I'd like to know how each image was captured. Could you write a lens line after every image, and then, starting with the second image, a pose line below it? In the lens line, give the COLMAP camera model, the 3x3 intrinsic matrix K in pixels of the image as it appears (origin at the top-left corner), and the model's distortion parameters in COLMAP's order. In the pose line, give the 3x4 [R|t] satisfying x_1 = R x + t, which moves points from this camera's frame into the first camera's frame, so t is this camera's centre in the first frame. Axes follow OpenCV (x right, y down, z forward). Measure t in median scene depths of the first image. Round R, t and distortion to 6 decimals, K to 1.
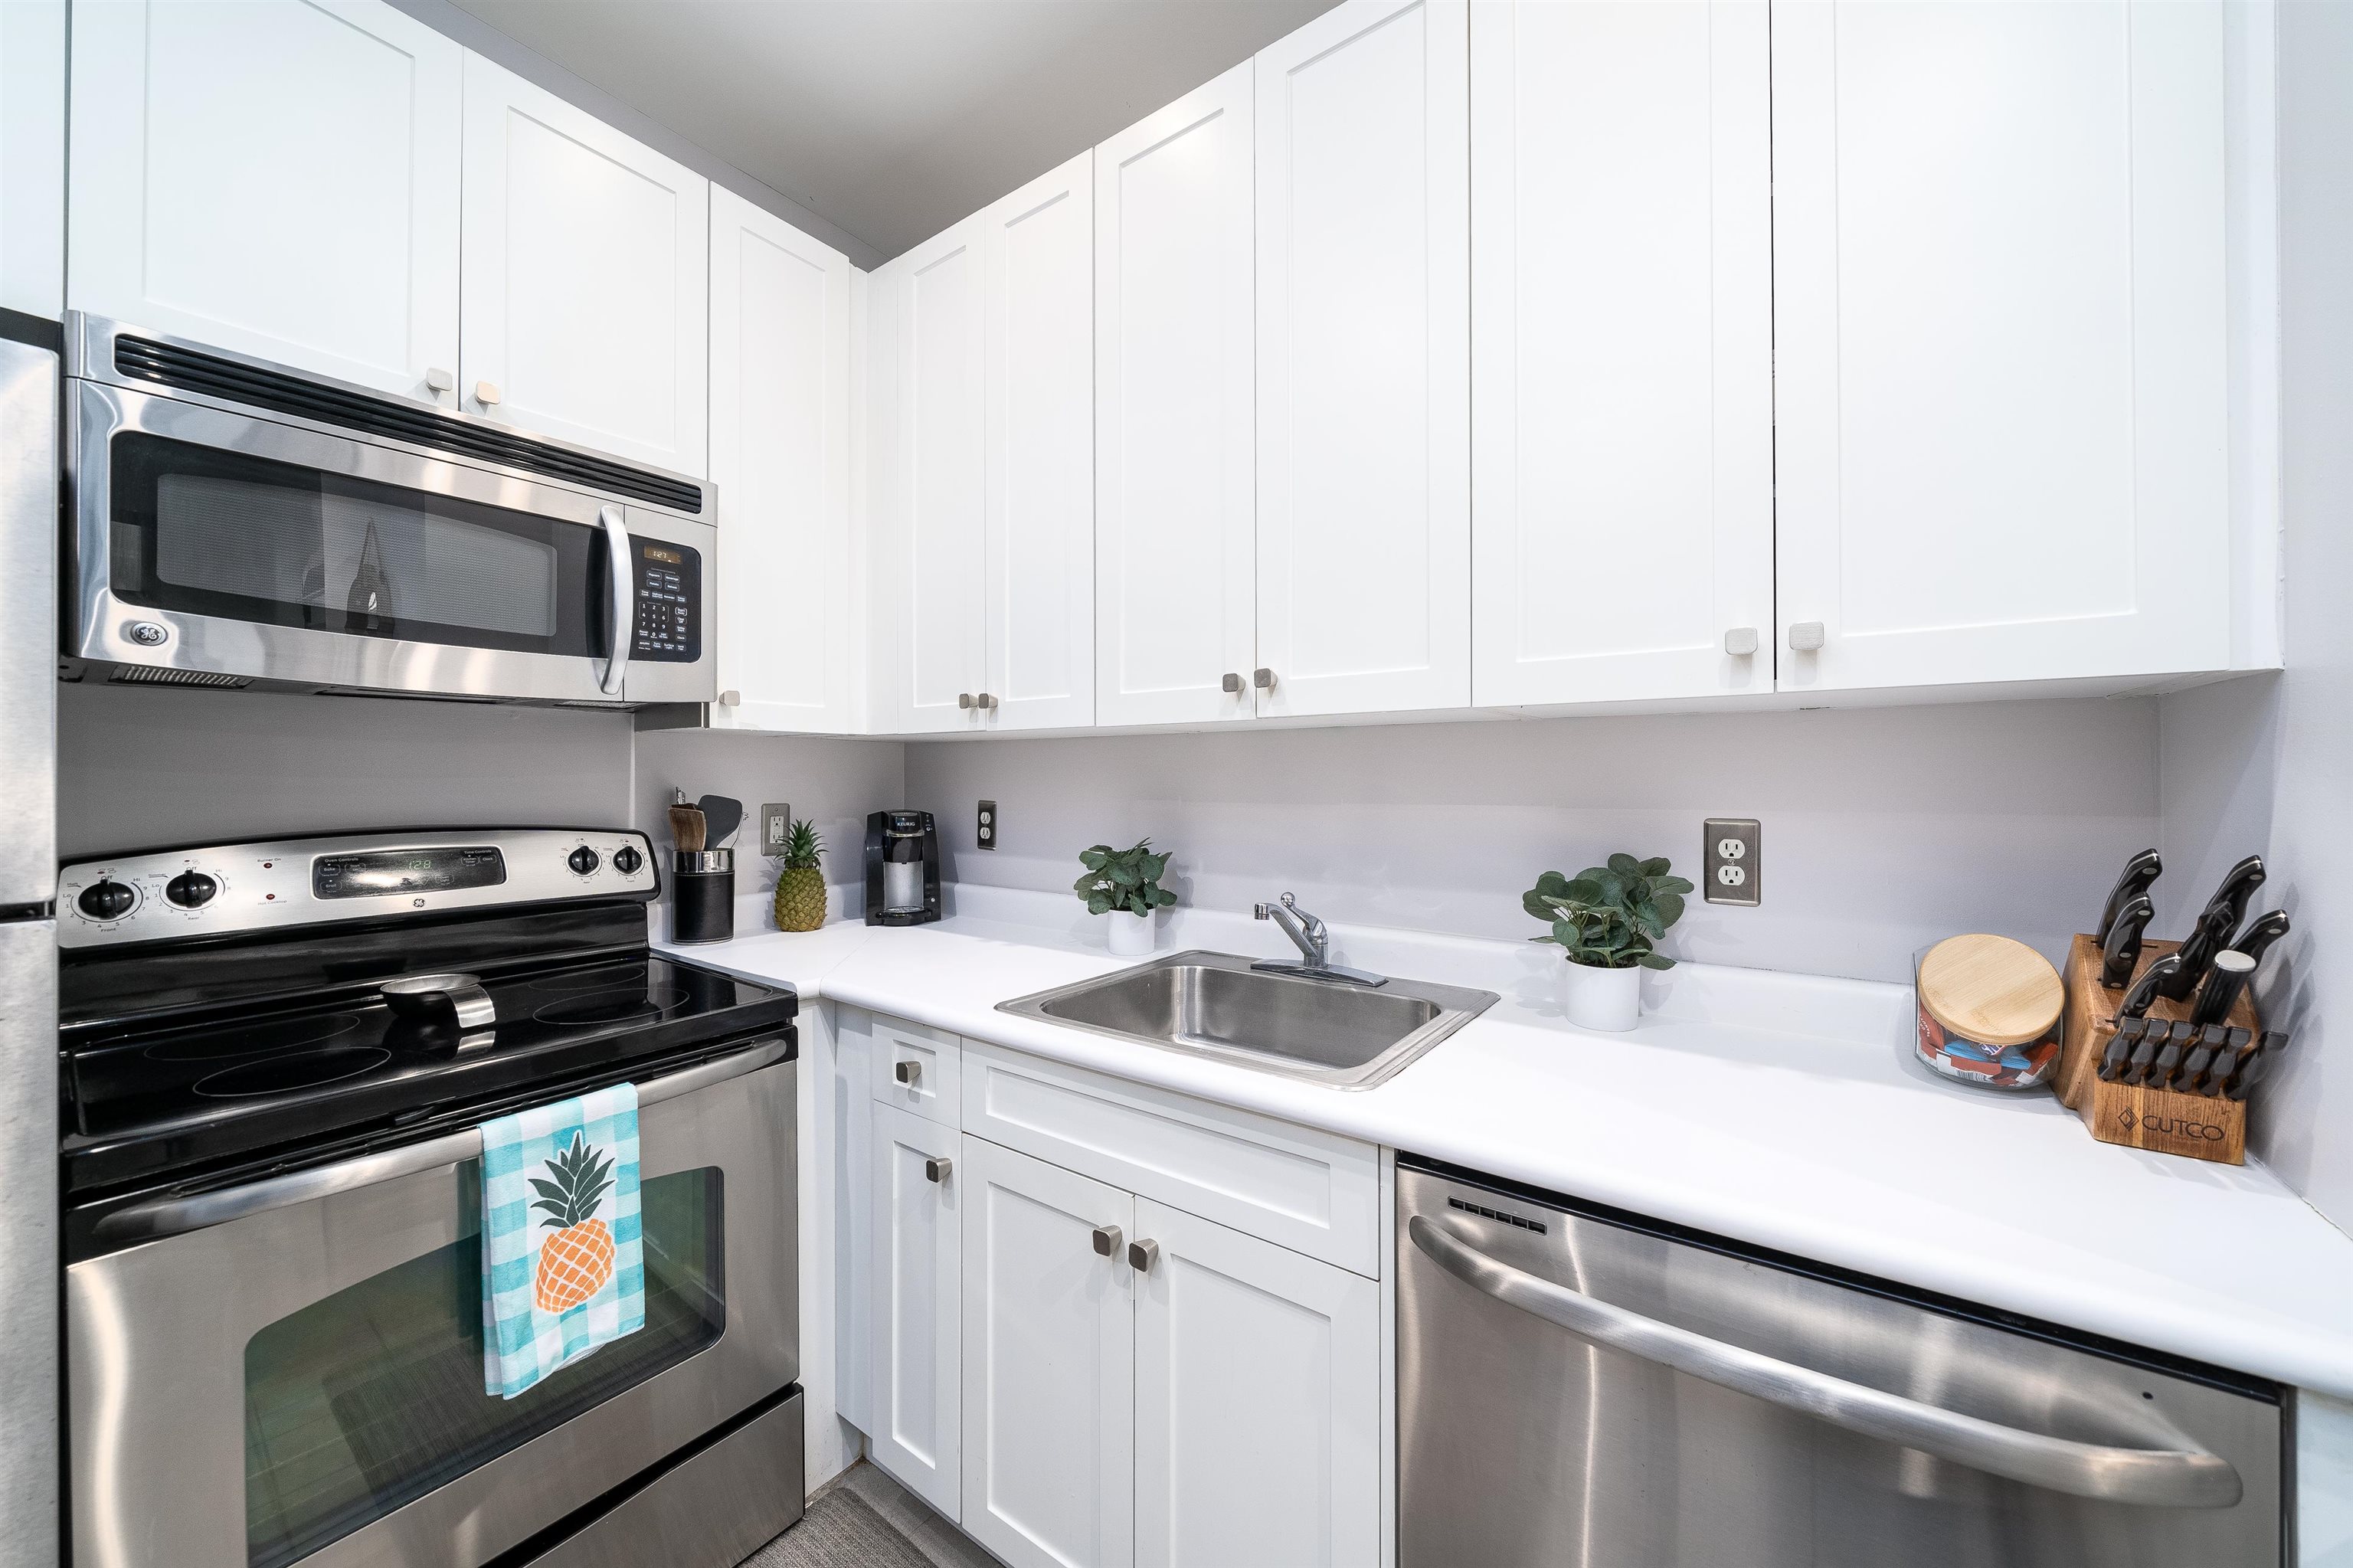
lens RADIAL K [[862.3, 0, 1184.3], [0, 862.3, 774.4], [0, 0, 1]] dist [-0.001134, -0.000142]
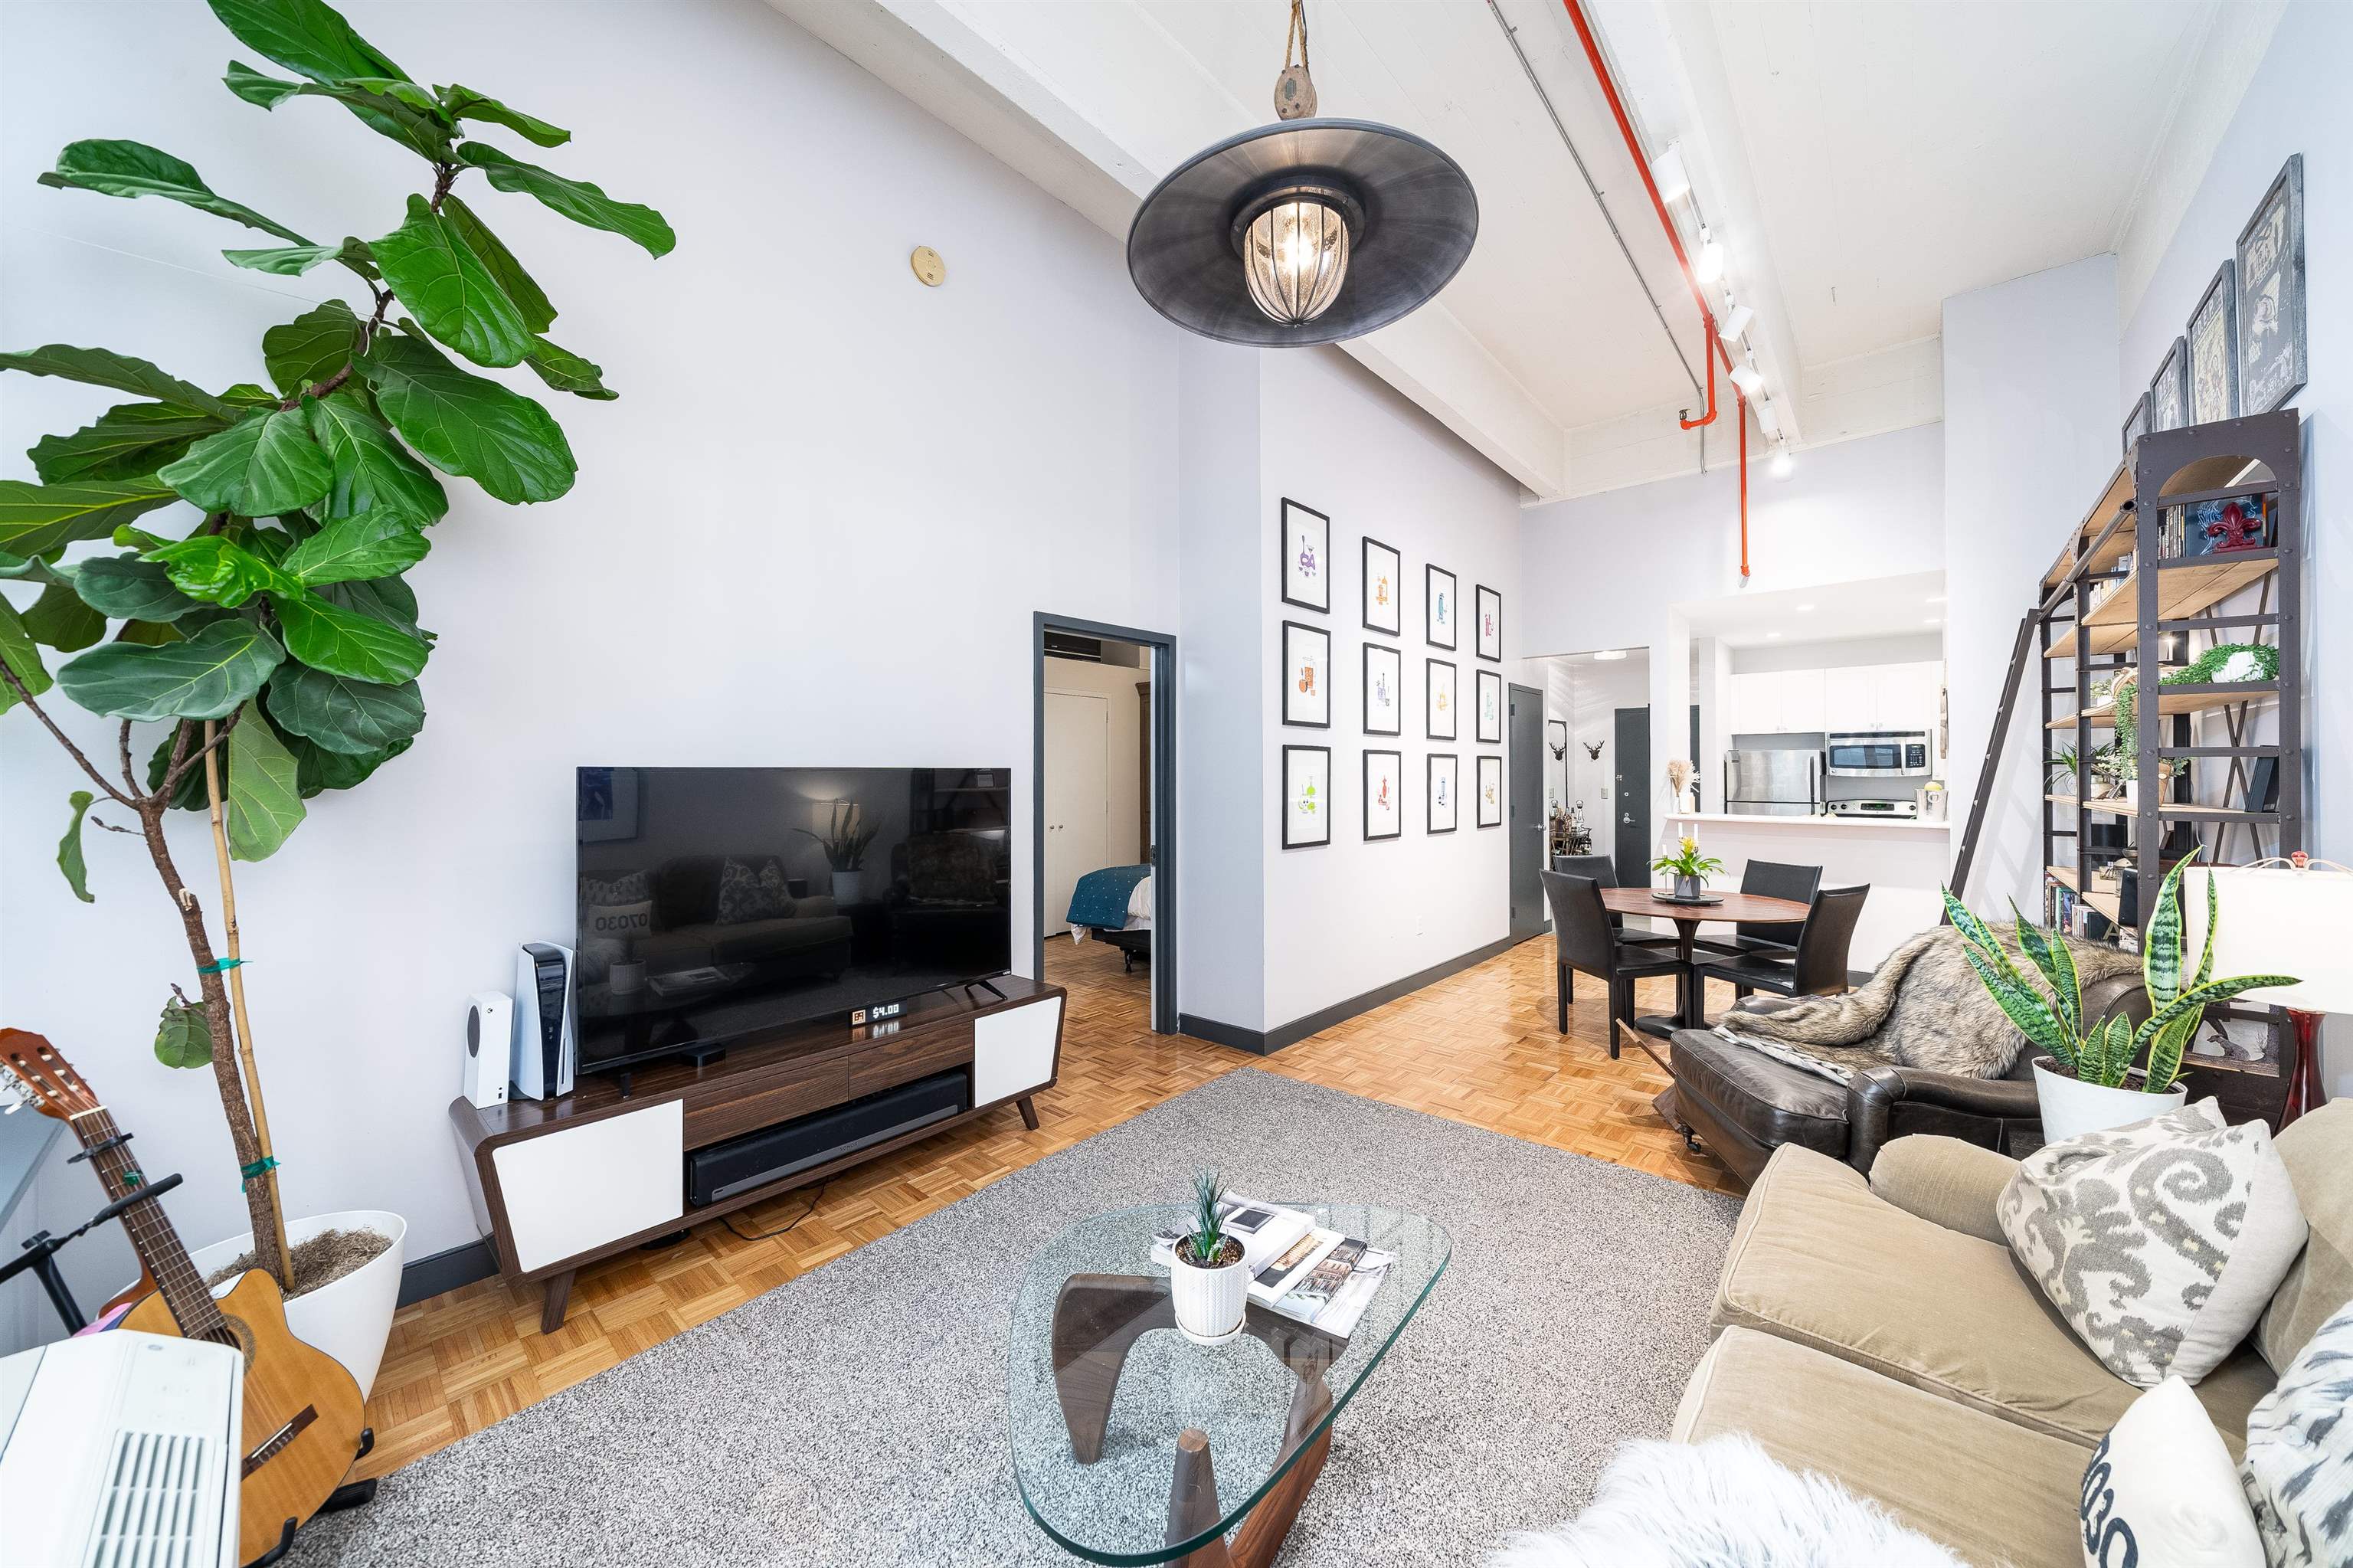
lens RADIAL K [[810.6, 0, 1192.3], [0, 810.6, 769.2], [0, 0, 1]] dist [-0.000399, -0.000063]
pose [[-0.103654, -0.007474, -0.994585, 4.585924], [0.004978, 0.999955, -0.008033, -0.105528], [0.994601, -0.005784, -0.103612, -2.742749]]
